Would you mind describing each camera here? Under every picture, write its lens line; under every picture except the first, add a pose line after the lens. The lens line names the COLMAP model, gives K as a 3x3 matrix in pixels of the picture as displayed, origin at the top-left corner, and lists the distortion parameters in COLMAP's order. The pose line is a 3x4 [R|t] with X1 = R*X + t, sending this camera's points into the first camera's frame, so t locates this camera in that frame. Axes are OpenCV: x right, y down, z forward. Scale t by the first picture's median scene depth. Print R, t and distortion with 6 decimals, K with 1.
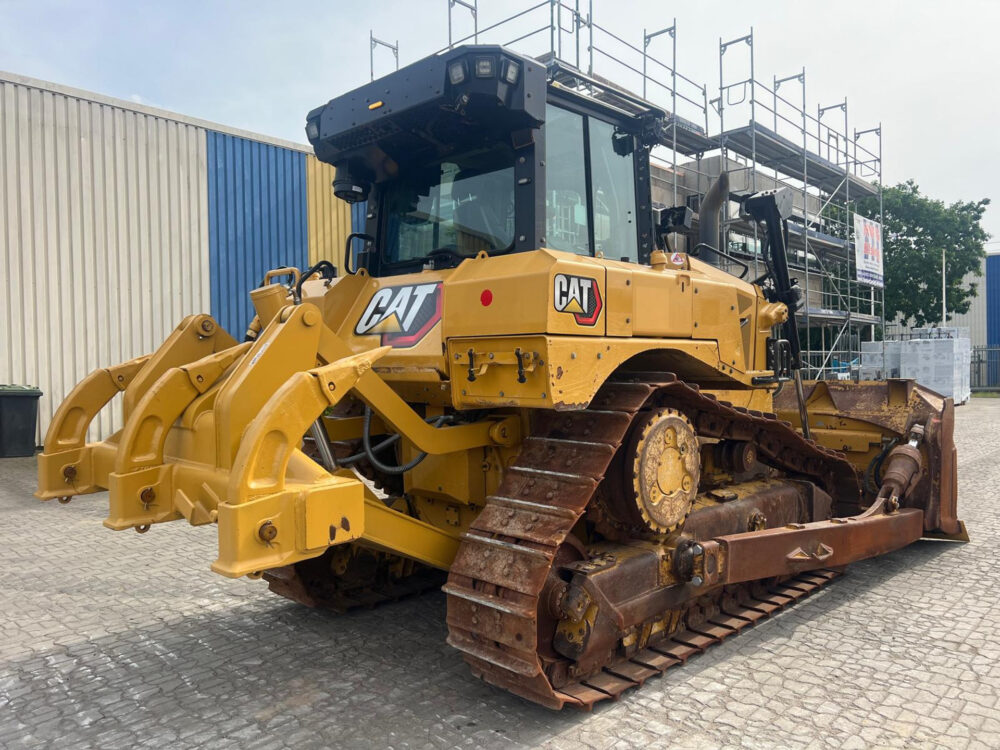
lens RADIAL K [[747.3, 0, 486.6], [0, 747.3, 384.9], [0, 0, 1]] dist [0.075170, -0.083896]
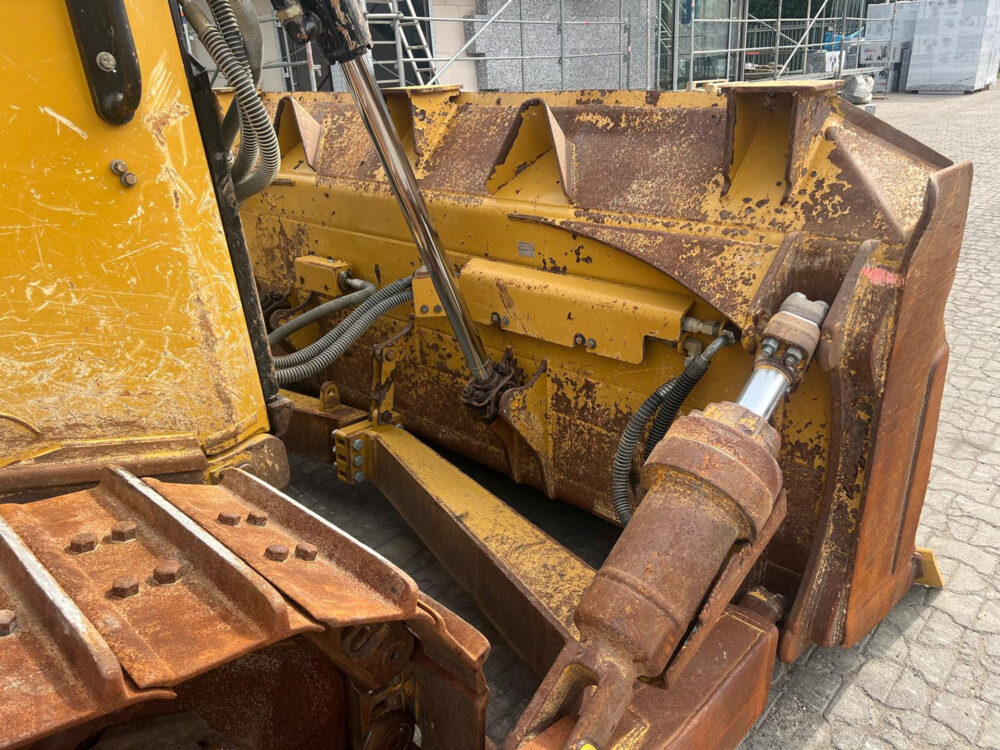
lens RADIAL K [[751.3, 0, 499.3], [0, 751.3, 376.0], [0, 0, 1]] dist [0.067996, -0.081069]
pose [[0.998943, -0.045207, 0.008362, 0.558600], [0.039082, 0.930822, 0.363377, -0.016431], [-0.024210, -0.362666, 0.931604, 0.917496]]
